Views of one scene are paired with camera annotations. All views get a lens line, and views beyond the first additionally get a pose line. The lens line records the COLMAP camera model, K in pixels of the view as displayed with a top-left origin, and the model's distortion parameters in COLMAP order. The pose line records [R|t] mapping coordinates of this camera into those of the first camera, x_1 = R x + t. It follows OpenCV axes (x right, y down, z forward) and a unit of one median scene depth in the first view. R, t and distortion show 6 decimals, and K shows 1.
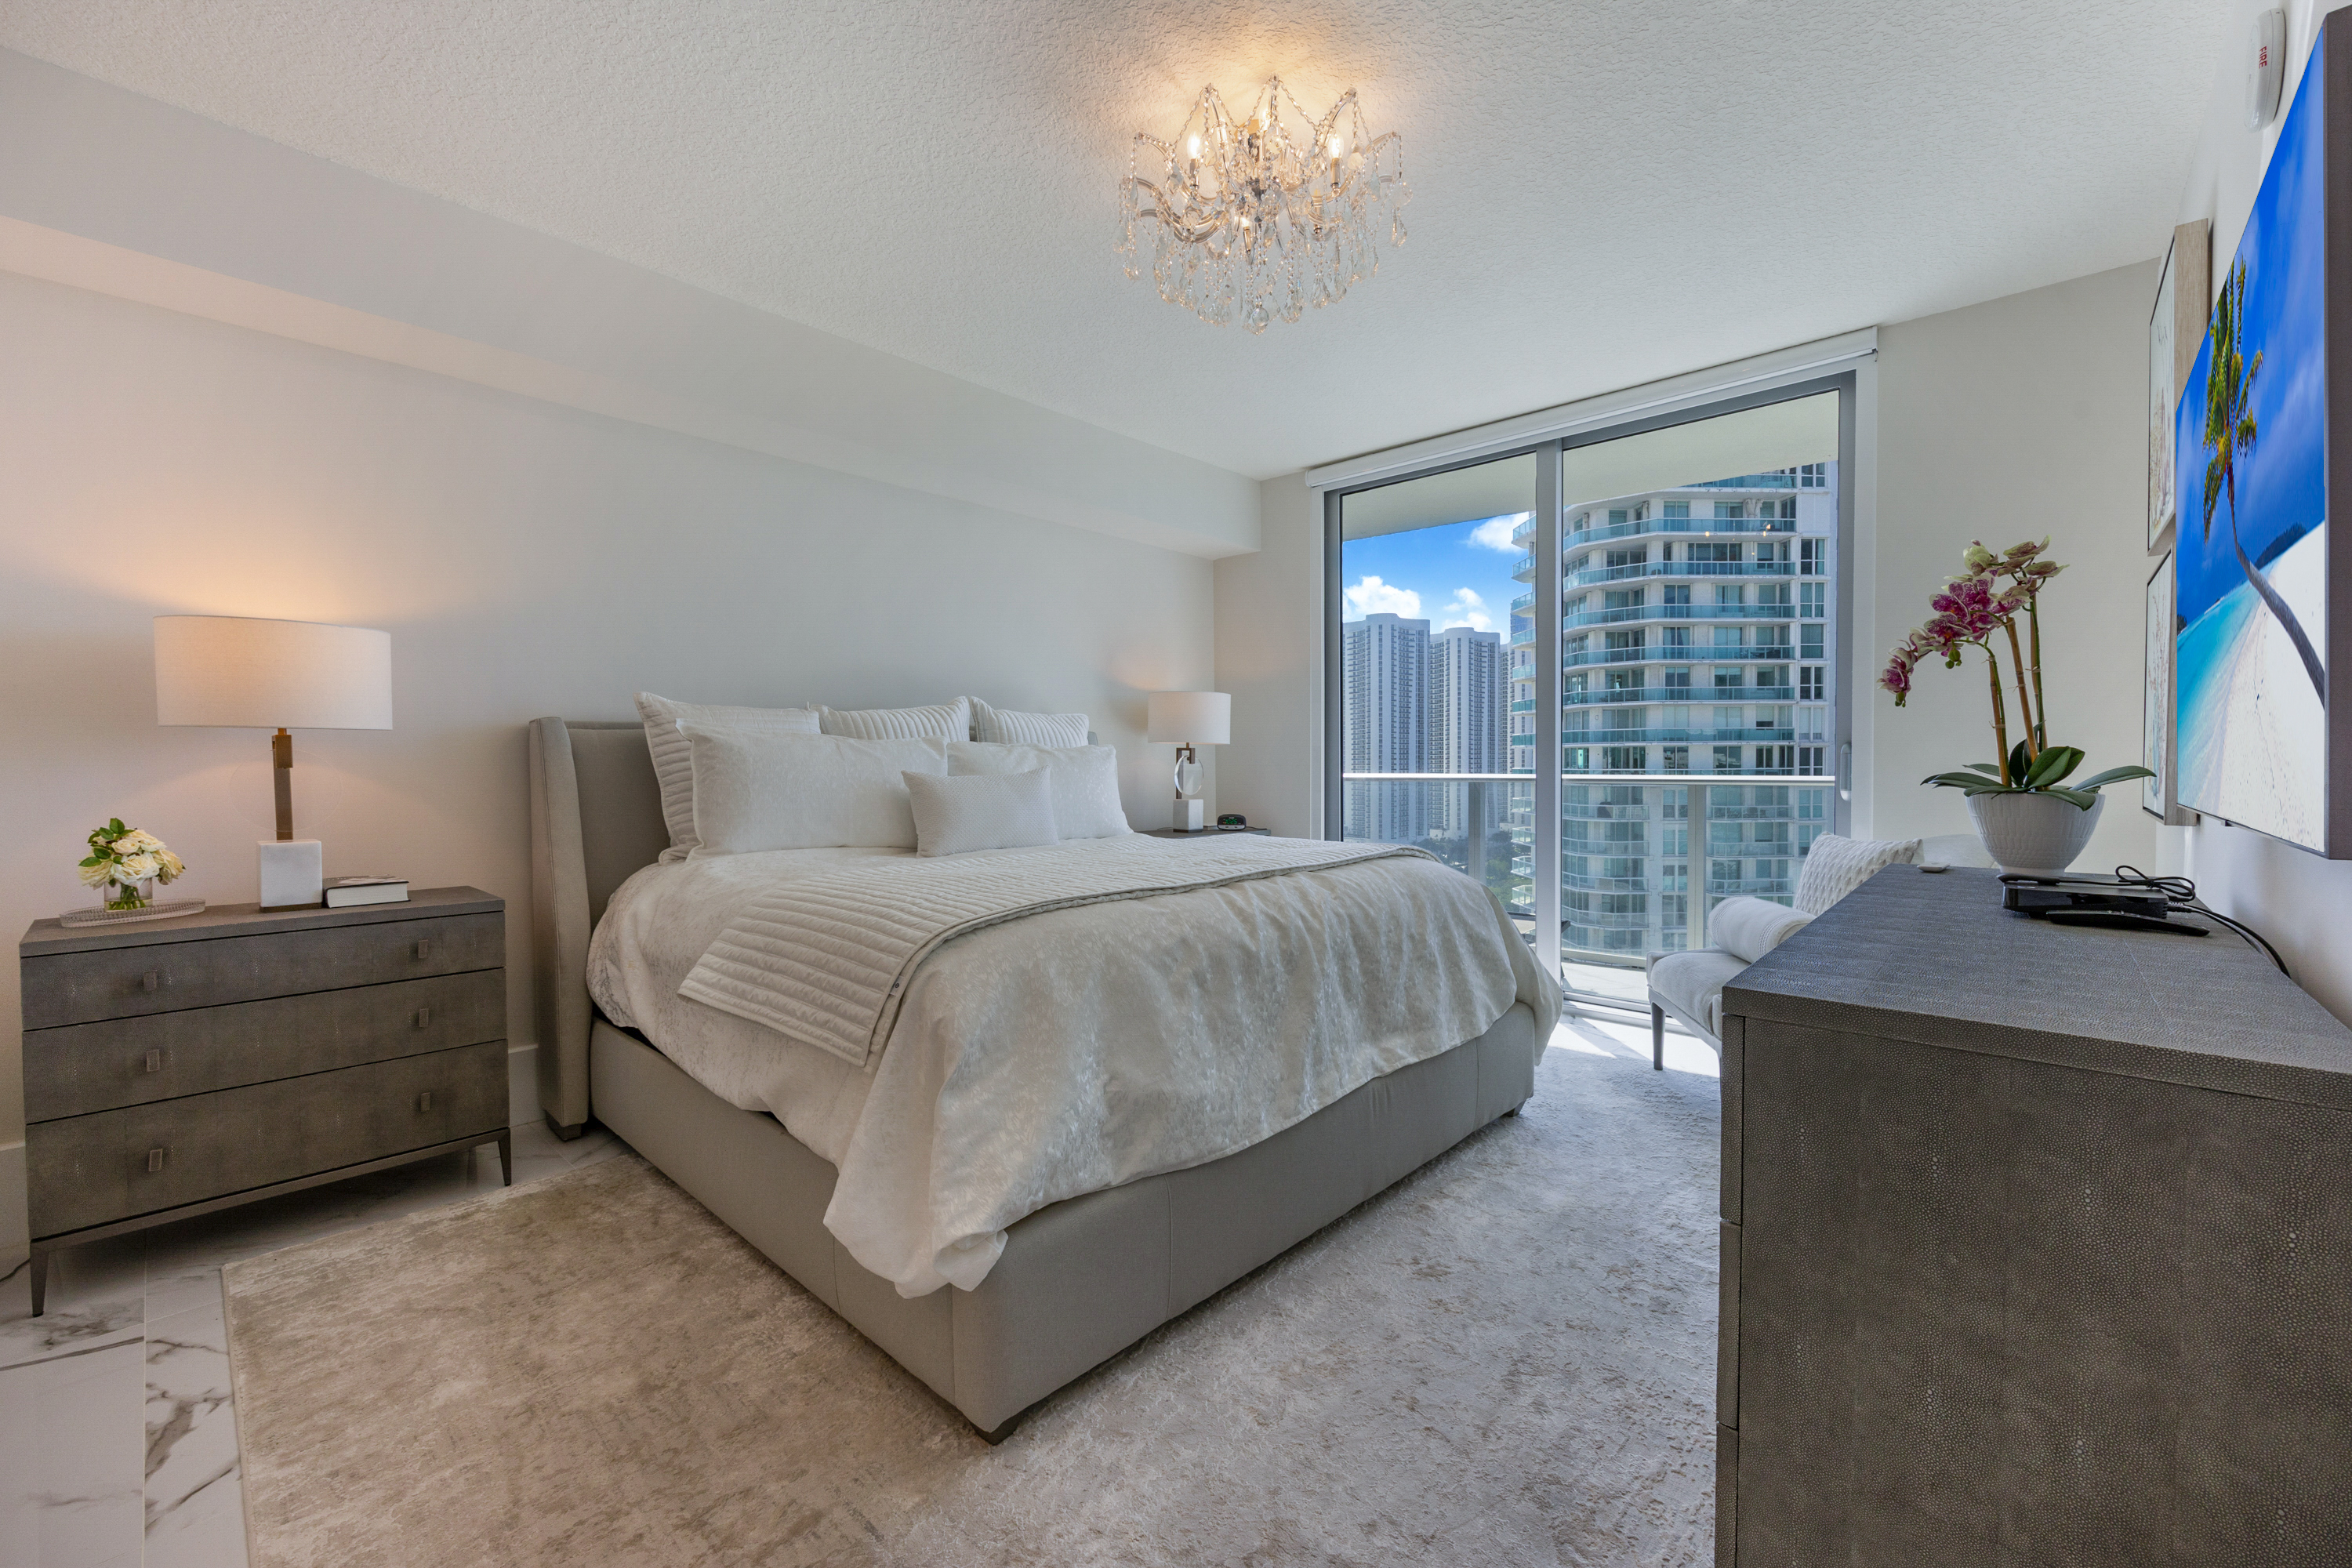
lens RADIAL K [[954.9, 0, 1174.7], [0, 954.9, 792.2], [0, 0, 1]] dist [0.000590, 0.000038]
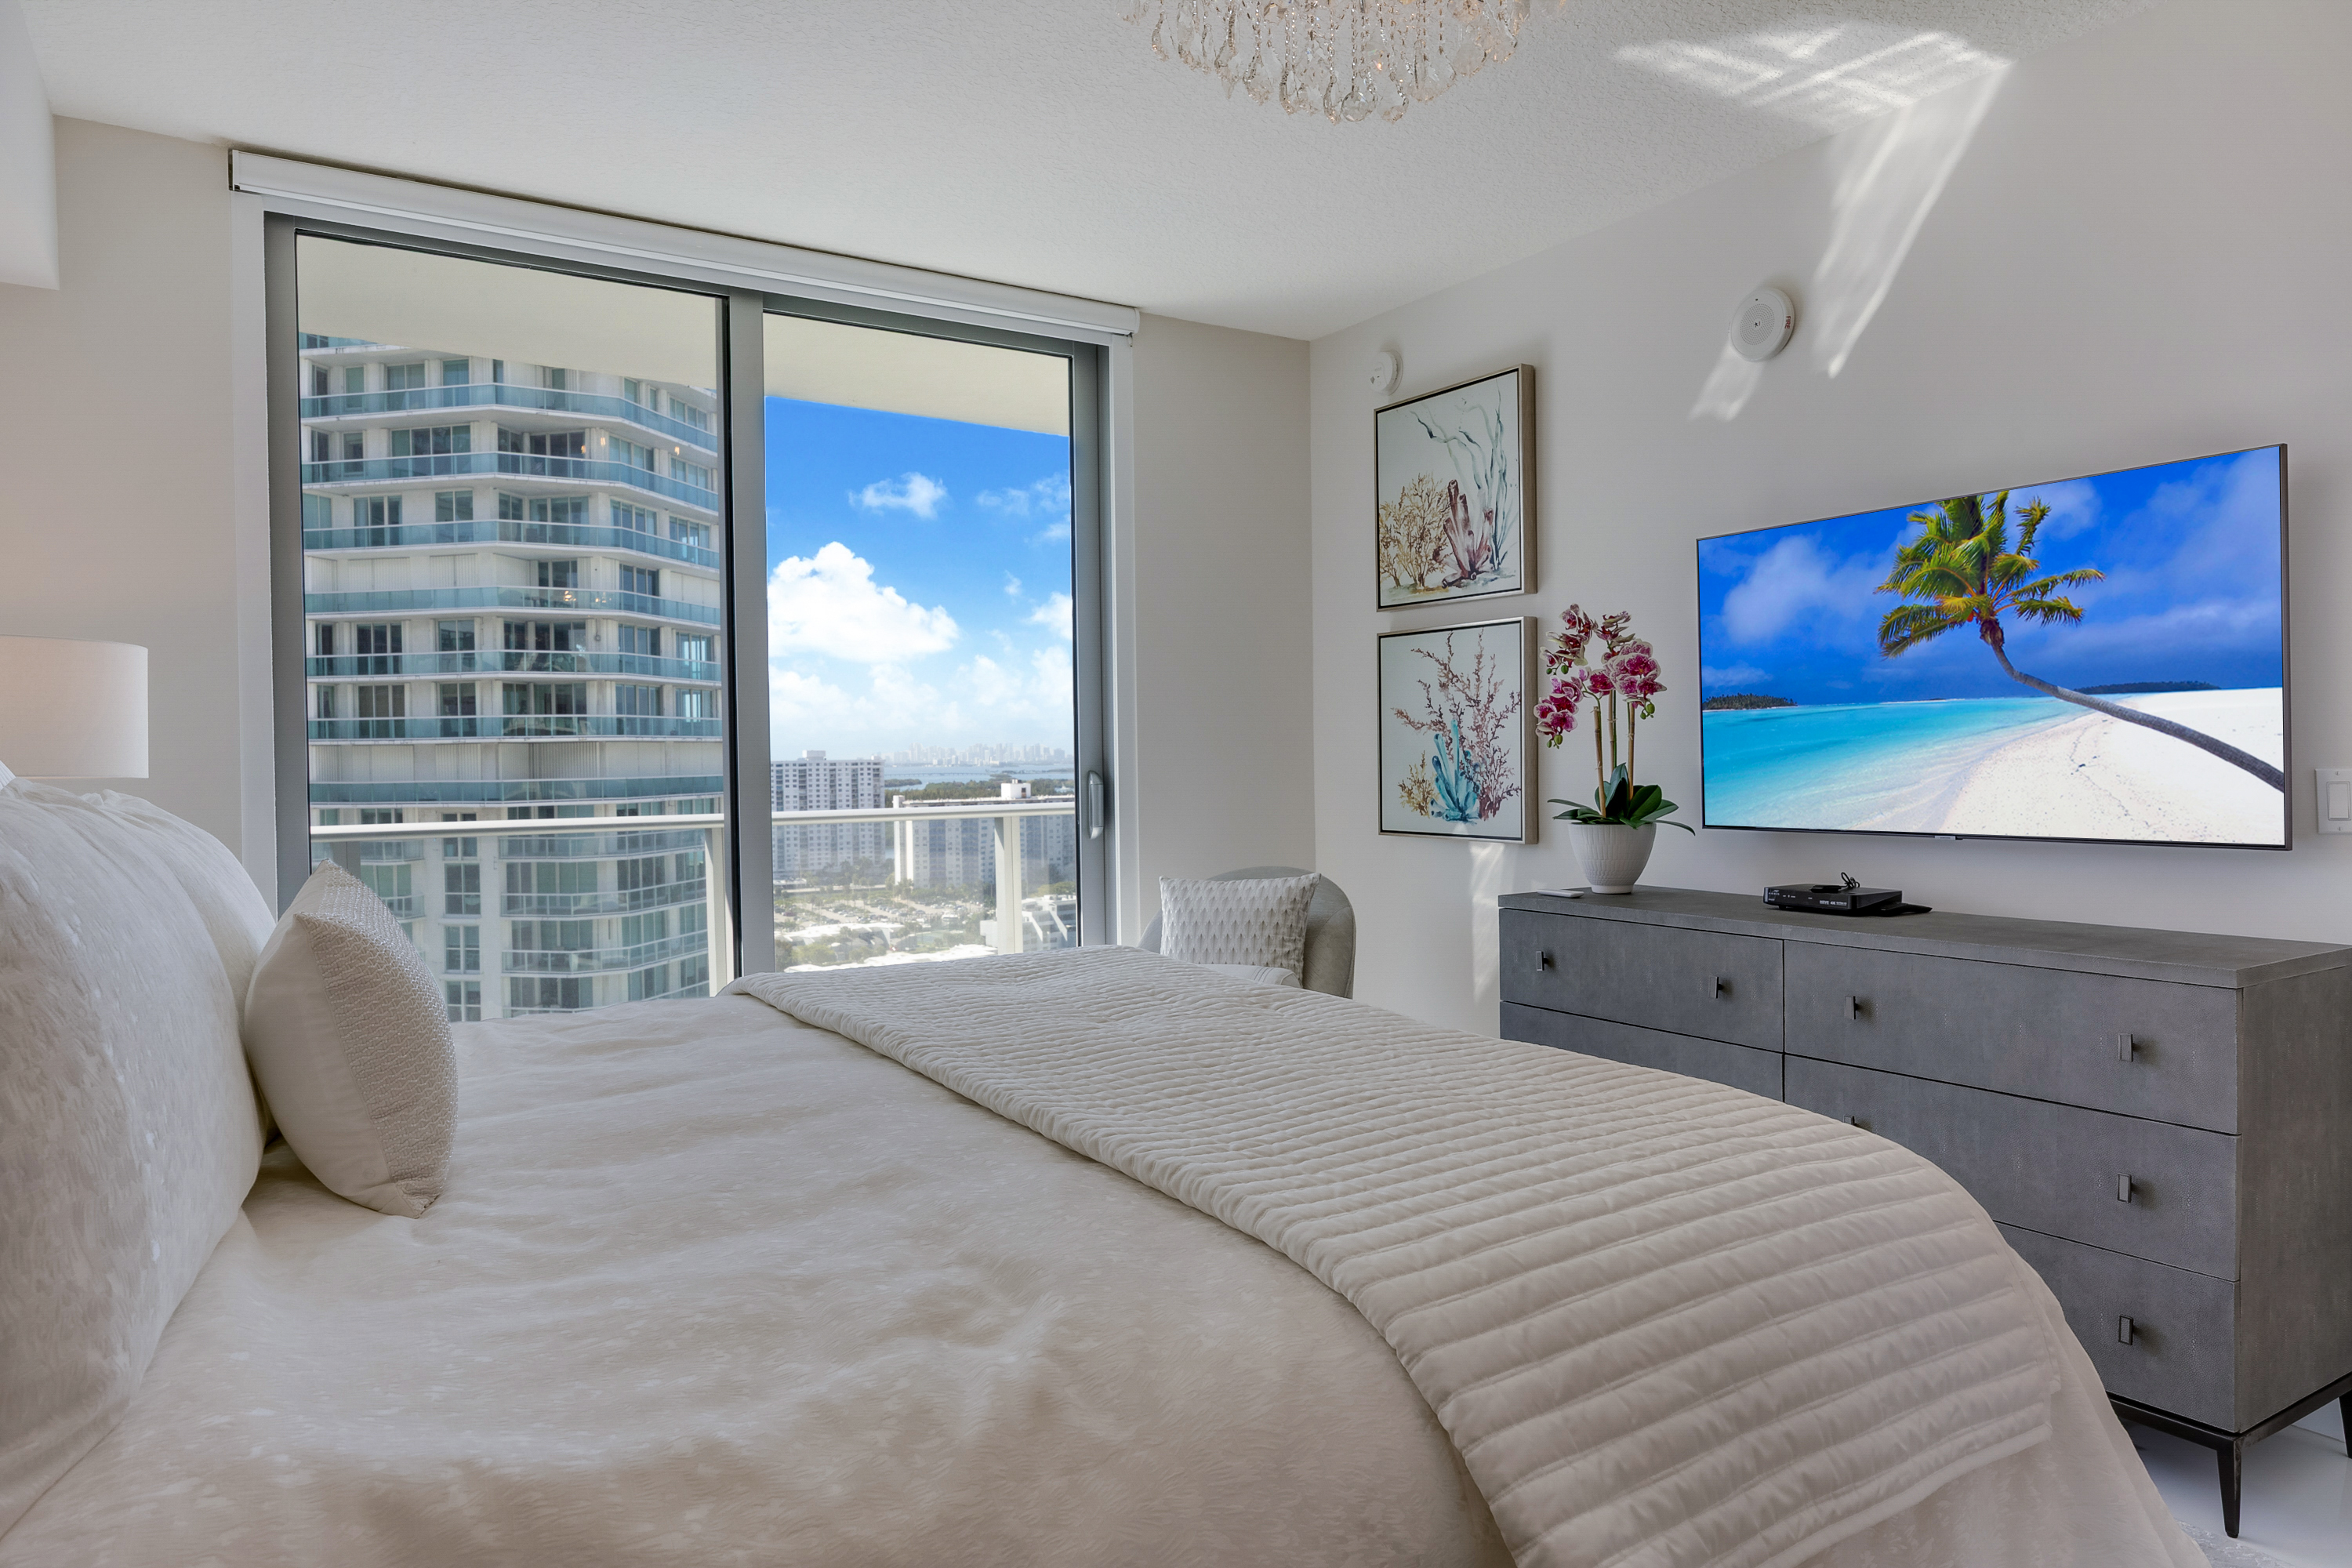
lens RADIAL K [[1501.4, 0, 1172.9], [0, 1501.4, 770.0], [0, 0, 1]] dist [-0.006445, -0.000619]
pose [[0.251046, -0.014013, 0.967874, -0.576865], [0.032043, 0.999468, 0.006159, -0.050003], [-0.967445, 0.029467, 0.251361, 0.549058]]
